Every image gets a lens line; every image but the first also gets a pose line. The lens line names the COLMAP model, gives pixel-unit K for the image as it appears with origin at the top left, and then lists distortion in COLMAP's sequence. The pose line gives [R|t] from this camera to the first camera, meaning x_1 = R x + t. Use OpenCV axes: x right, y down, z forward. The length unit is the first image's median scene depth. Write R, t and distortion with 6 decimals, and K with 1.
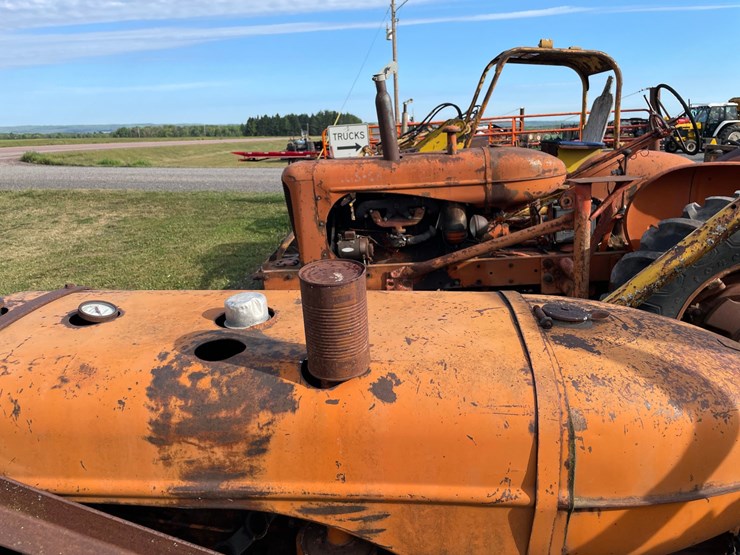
lens RADIAL K [[563.1, 0, 371.1], [0, 563.1, 285.7], [0, 0, 1]] dist [0.034248, -0.034777]
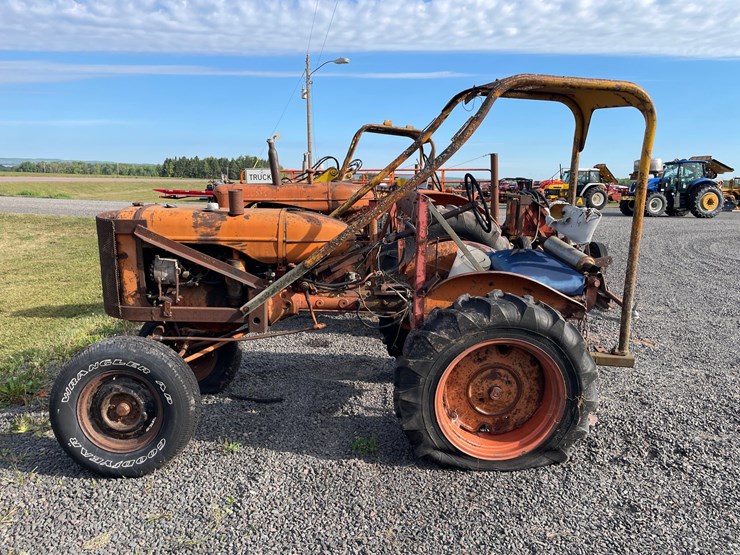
lens RADIAL K [[566.0, 0, 371.5], [0, 566.0, 279.0], [0, 0, 1]] dist [0.052938, -0.082466]
pose [[0.989470, 0.023963, 0.142739, 0.024727], [-0.010303, 0.995359, -0.095679, 0.072434], [-0.144369, 0.093201, 0.985125, -0.236831]]
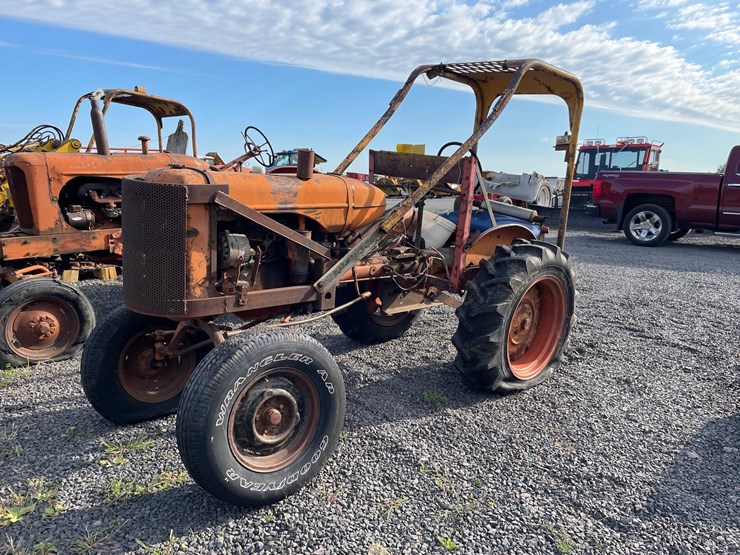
lens RADIAL K [[566.0, 0, 380.6], [0, 566.0, 284.3], [0, 0, 1]] dist [0.052938, -0.082466]
pose [[0.653836, -0.092729, 0.750933, -0.184982], [0.157005, 0.987487, -0.014764, 0.068733], [-0.740167, 0.127553, 0.660214, -0.128382]]
